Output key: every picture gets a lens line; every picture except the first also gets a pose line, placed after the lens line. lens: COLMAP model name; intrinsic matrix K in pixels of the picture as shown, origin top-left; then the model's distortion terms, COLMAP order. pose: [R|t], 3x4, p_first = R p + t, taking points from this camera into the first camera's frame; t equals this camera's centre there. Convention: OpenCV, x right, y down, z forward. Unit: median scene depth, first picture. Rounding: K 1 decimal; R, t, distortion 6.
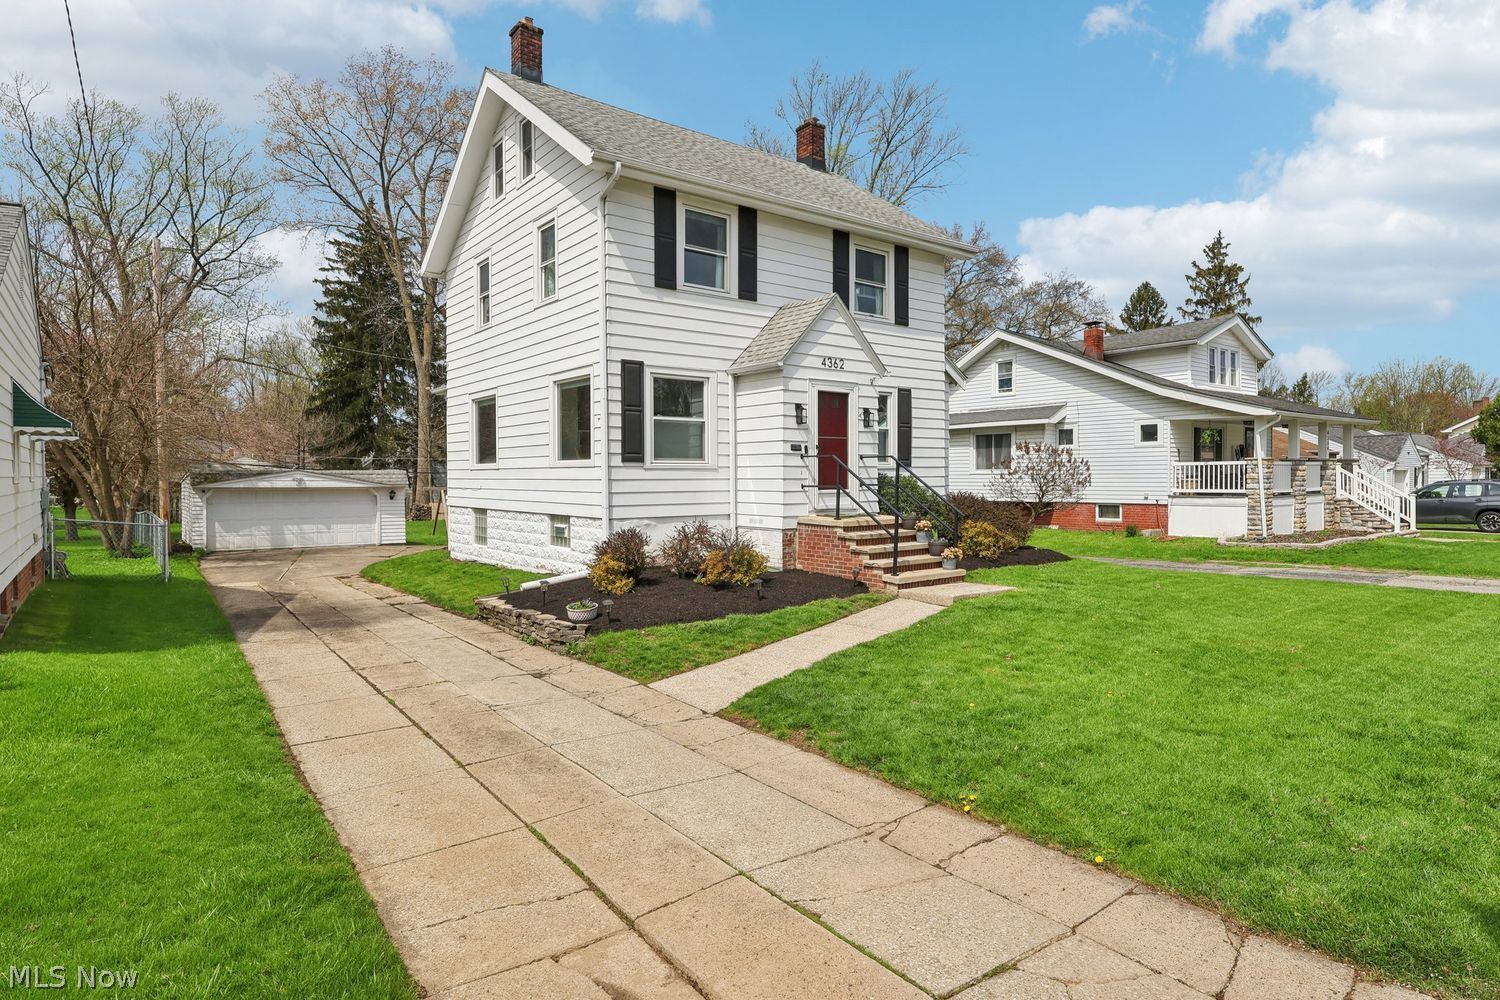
lens RADIAL K [[806.2, 0, 752.9], [0, 806.2, 501.9], [0, 0, 1]] dist [0.002566, 0.001482]
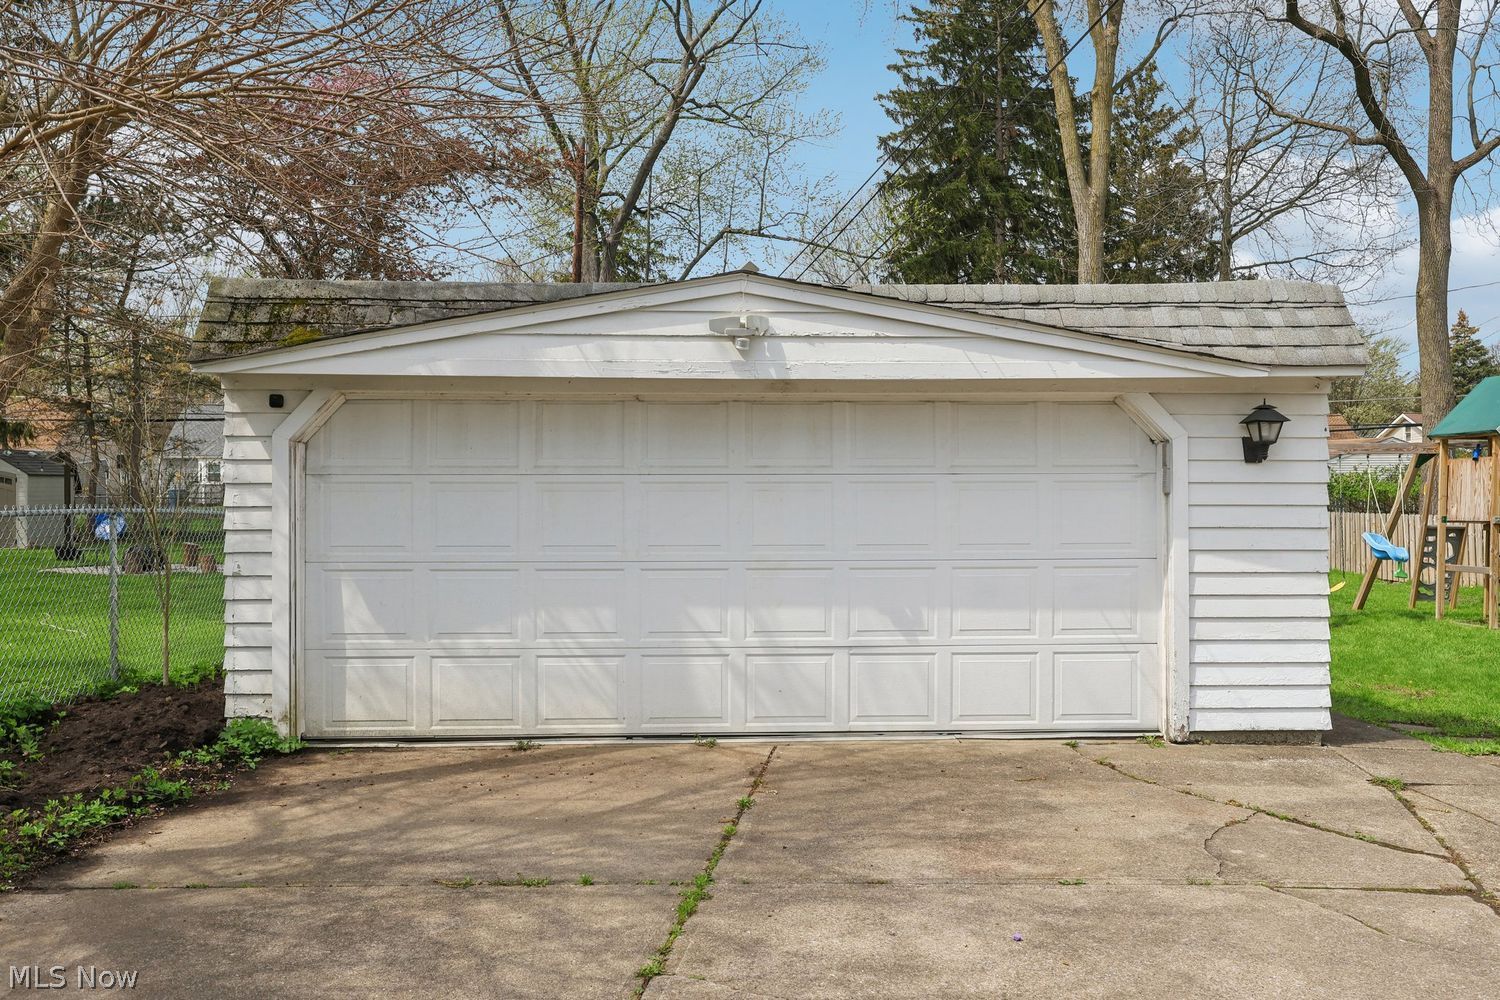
lens RADIAL K [[1200.7, 0, 748.8], [0, 1200.7, 497.0], [0, 0, 1]] dist [0.008612, 0.001016]
pose [[0.820112, 0.006380, -0.572167, -0.509653], [-0.013200, 0.999883, -0.007772, 0.009353], [0.572050, 0.013927, 0.820100, 0.964774]]
